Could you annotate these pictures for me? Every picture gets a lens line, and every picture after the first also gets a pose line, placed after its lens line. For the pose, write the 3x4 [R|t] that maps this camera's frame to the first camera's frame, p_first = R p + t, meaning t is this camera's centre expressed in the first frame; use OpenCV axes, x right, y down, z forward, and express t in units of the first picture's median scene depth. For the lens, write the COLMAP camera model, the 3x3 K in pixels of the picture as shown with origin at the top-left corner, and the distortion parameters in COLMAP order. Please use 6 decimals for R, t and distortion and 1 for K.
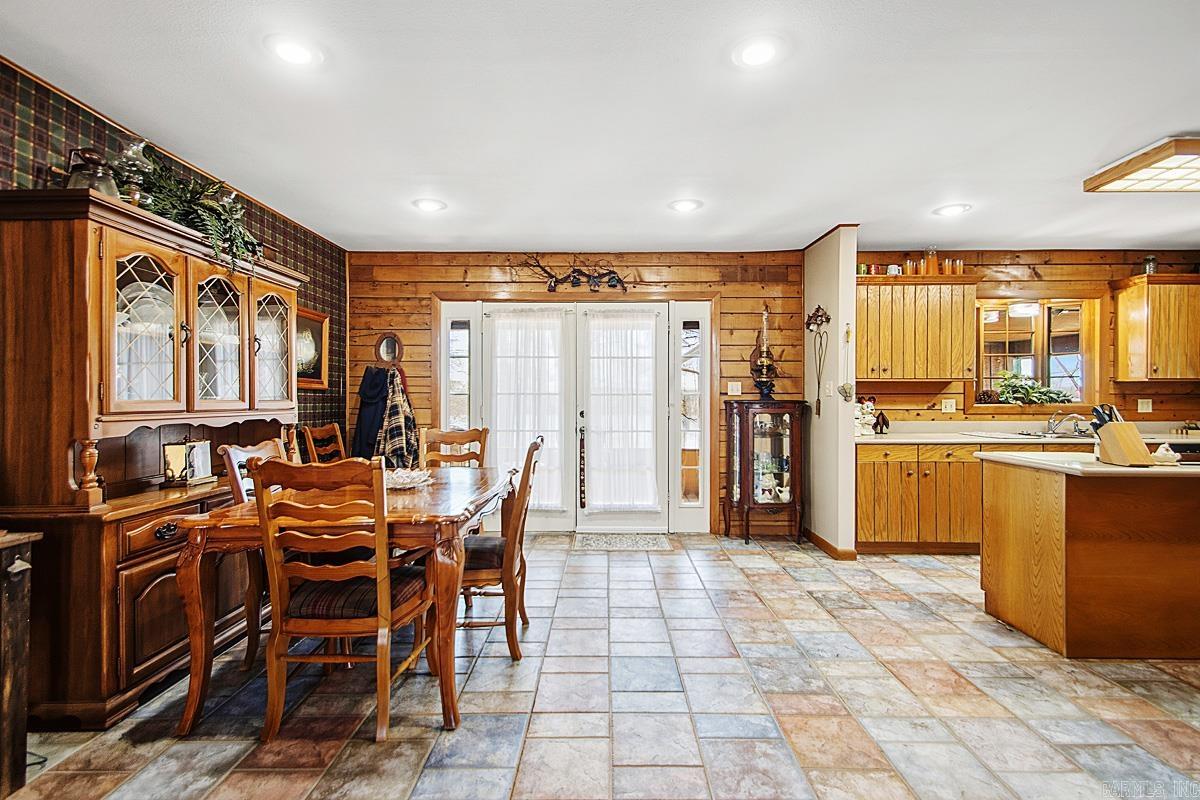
lens RADIAL K [[559.7, 0, 599.5], [0, 559.7, 393.7], [0, 0, 1]] dist [0.026859, -0.013397]
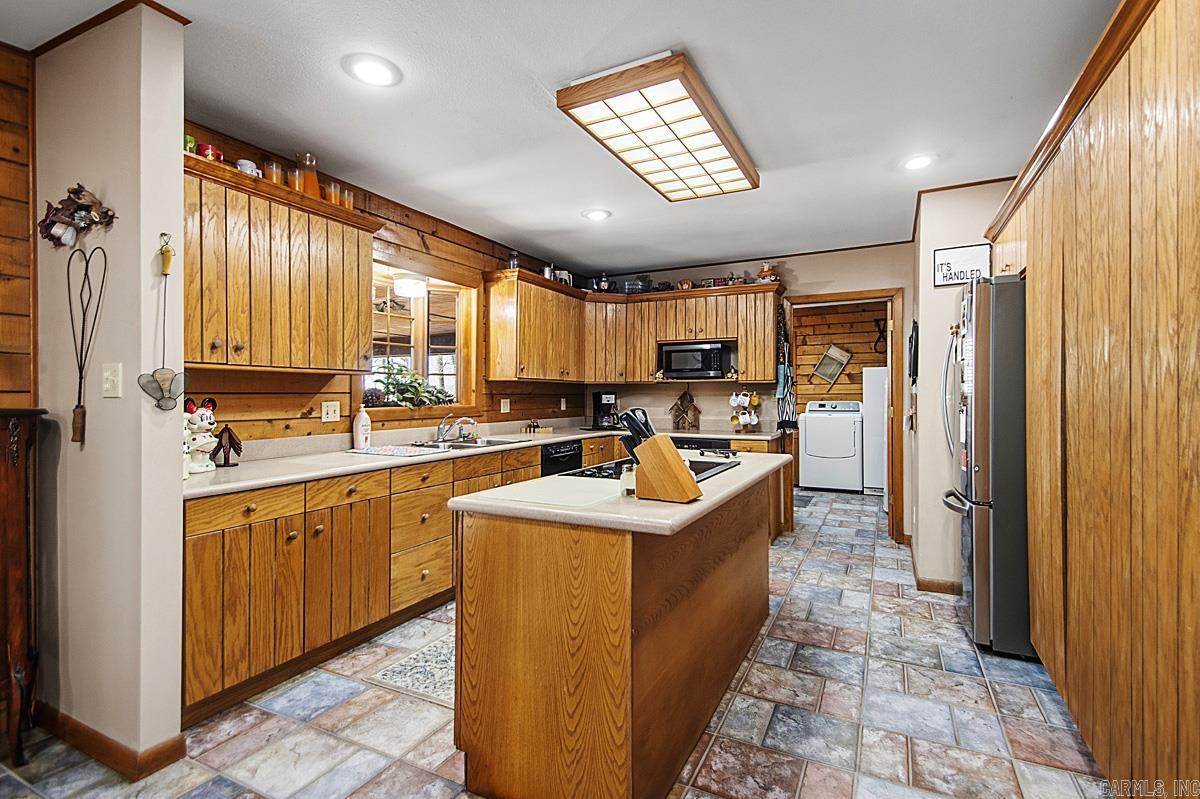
lens RADIAL K [[559.7, 0, 606.1], [0, 559.7, 397.2], [0, 0, 1]] dist [0.026859, -0.013397]
pose [[0.435719, -0.004549, 0.900071, 0.175265], [0.000481, 0.999988, 0.004821, 0.001916], [-0.900083, -0.001668, 0.435716, 0.449946]]
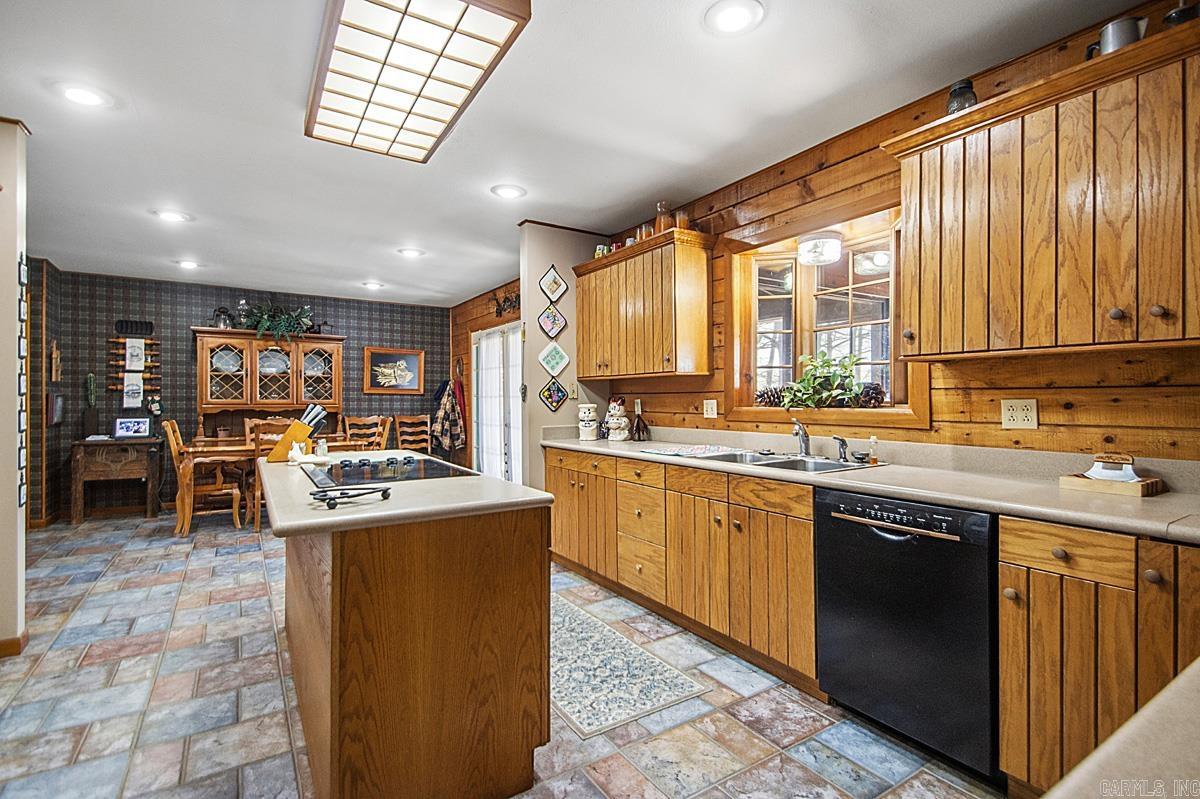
lens RADIAL K [[559.7, 0, 611.0], [0, 559.7, 401.8], [0, 0, 1]] dist [0.026859, -0.013397]
pose [[0.562794, 0.002616, -0.826593, 1.230939], [0.006572, 0.999949, 0.007639, 0.006887], [0.826571, -0.009732, 0.562748, 0.523835]]
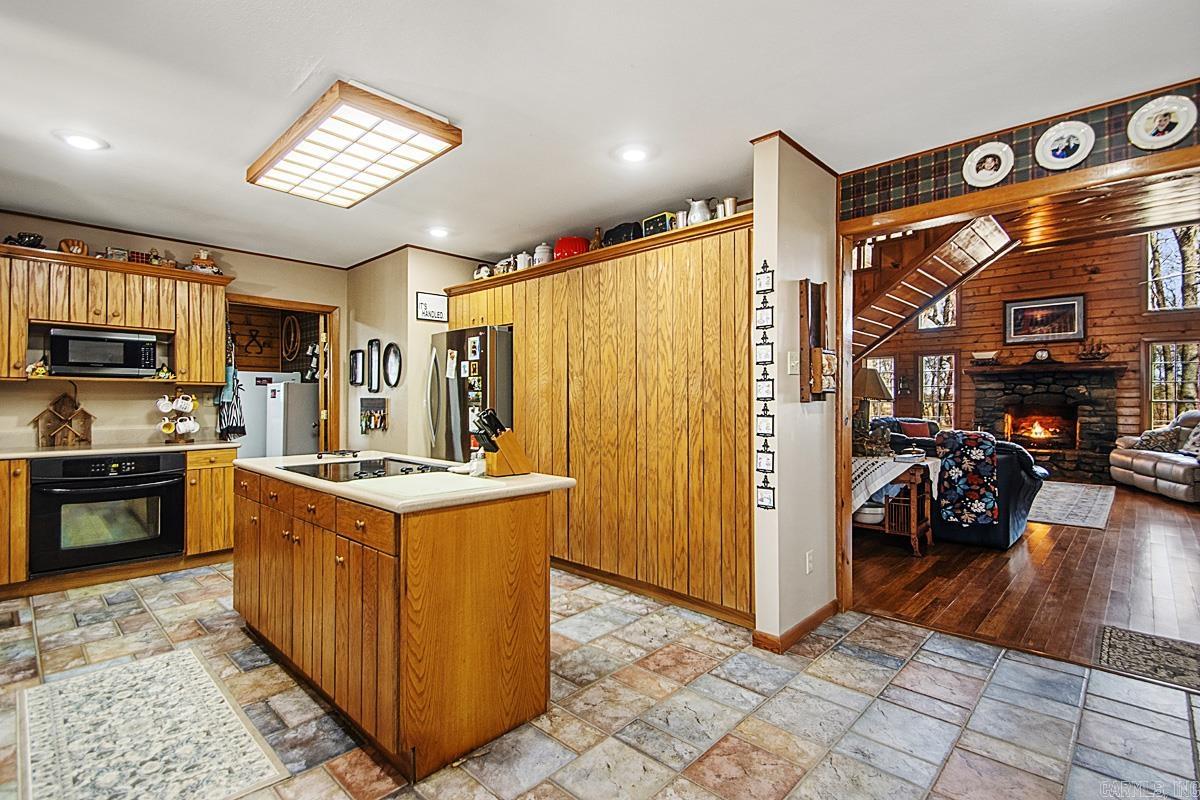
lens RADIAL K [[559.7, 0, 607.3], [0, 559.7, 402.1], [0, 0, 1]] dist [0.026859, -0.013397]
pose [[-0.738454, -0.004803, 0.674286, 0.114743], [-0.004456, 0.999988, 0.002243, 0.003698], [-0.674289, -0.001348, -0.738467, 0.902379]]
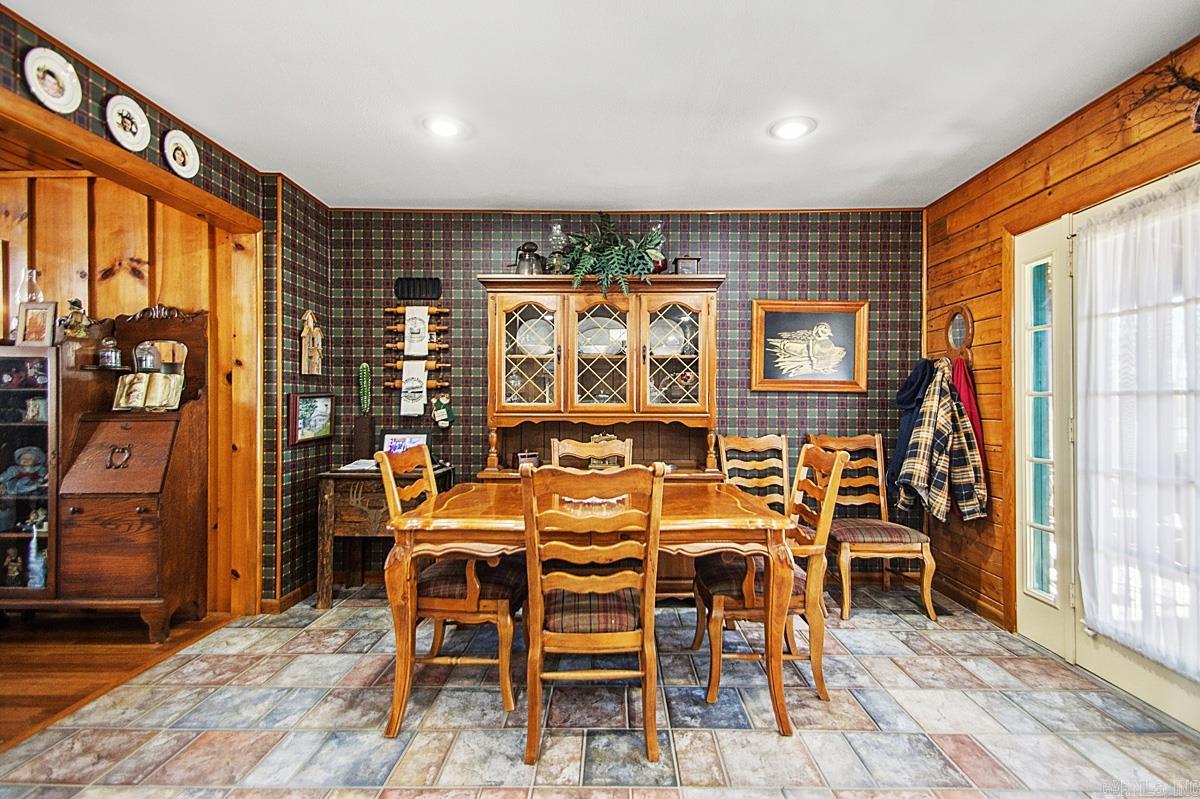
lens RADIAL K [[559.7, 0, 612.6], [0, 559.7, 400.5], [0, 0, 1]] dist [0.026859, -0.013397]
pose [[0.010799, -0.000960, -0.999941, 0.333819], [0.007343, 0.999973, -0.000881, 0.003746], [0.999915, -0.007333, 0.010805, 0.629288]]
